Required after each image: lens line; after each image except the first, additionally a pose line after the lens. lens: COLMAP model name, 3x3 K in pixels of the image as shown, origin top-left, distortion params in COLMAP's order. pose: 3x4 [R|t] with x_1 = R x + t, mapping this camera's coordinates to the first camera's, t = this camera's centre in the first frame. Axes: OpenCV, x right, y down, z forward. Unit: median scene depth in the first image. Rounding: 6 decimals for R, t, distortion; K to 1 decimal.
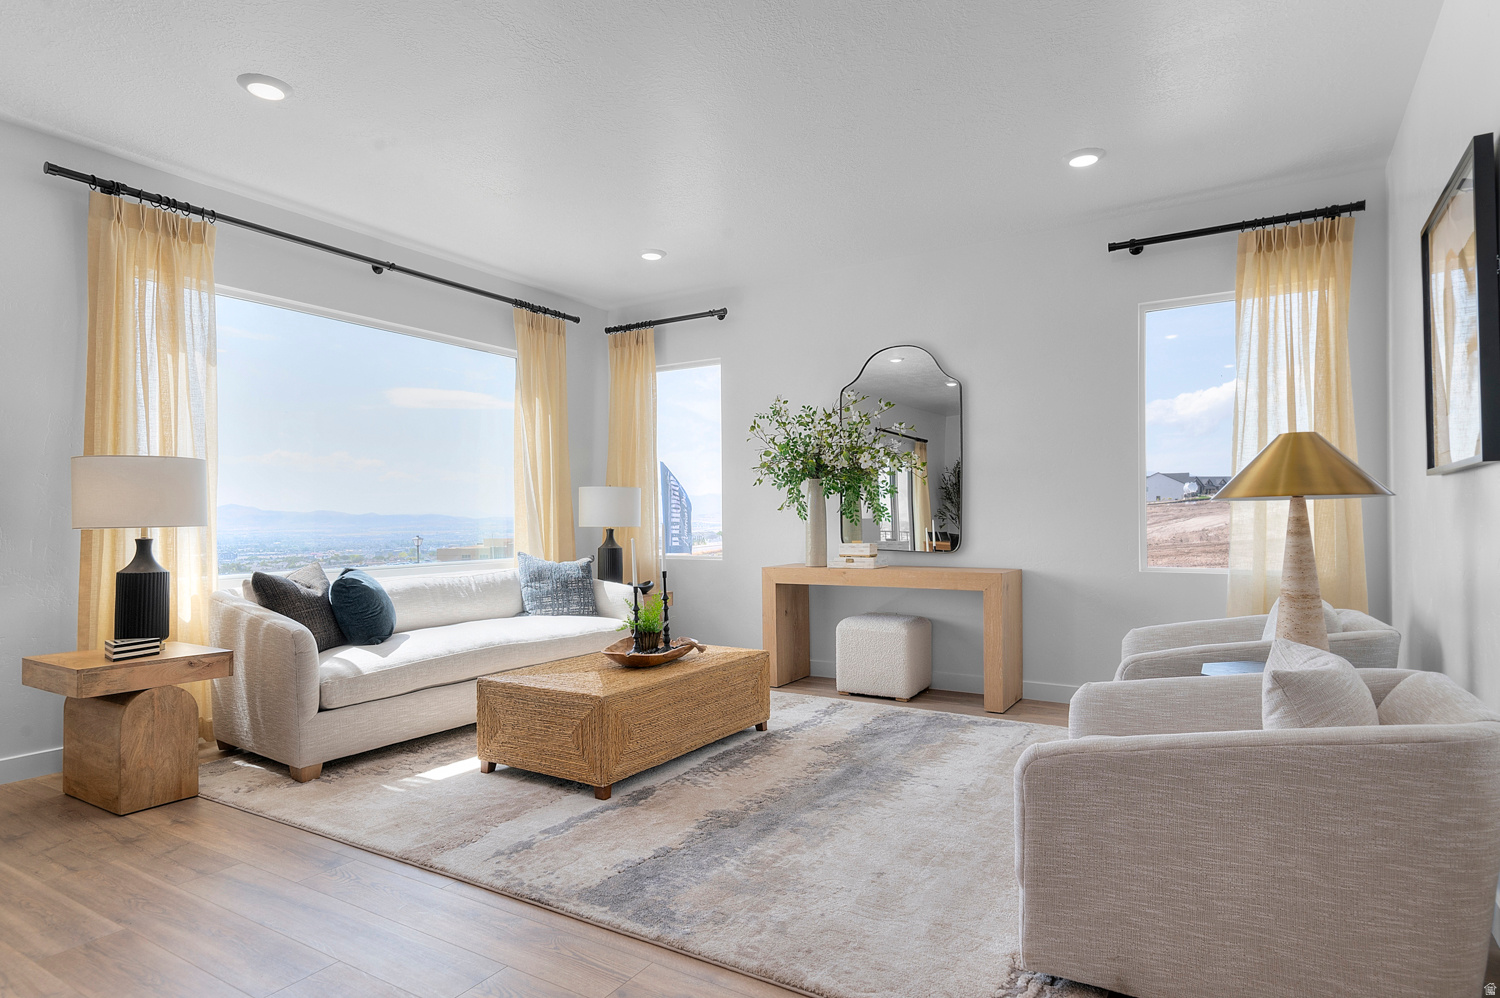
lens RADIAL K [[825.6, 0, 752.4], [0, 825.6, 510.4], [0, 0, 1]] dist [0.001301, 0.000754]
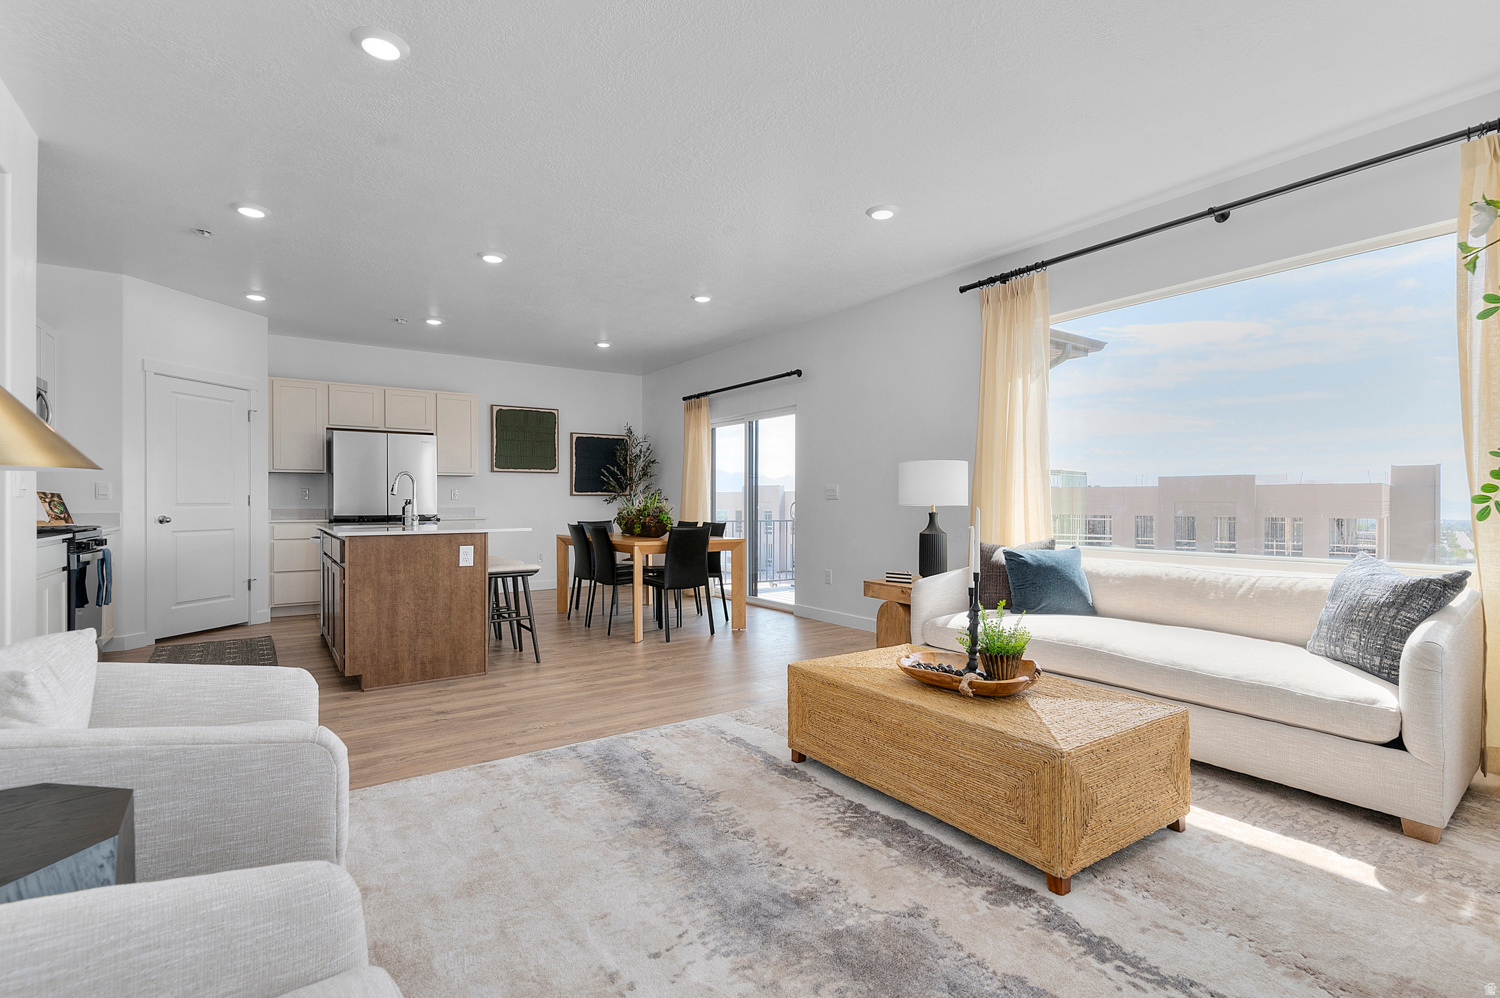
lens RADIAL K [[703.7, 0, 755.5], [0, 703.7, 499.0], [0, 0, 1]] dist [0.004848, -0.000182]
pose [[-0.409357, -0.001995, -0.912372, 0.582787], [0.008000, 0.999951, -0.005777, 0.011669], [0.912339, -0.009664, -0.409321, 1.143684]]
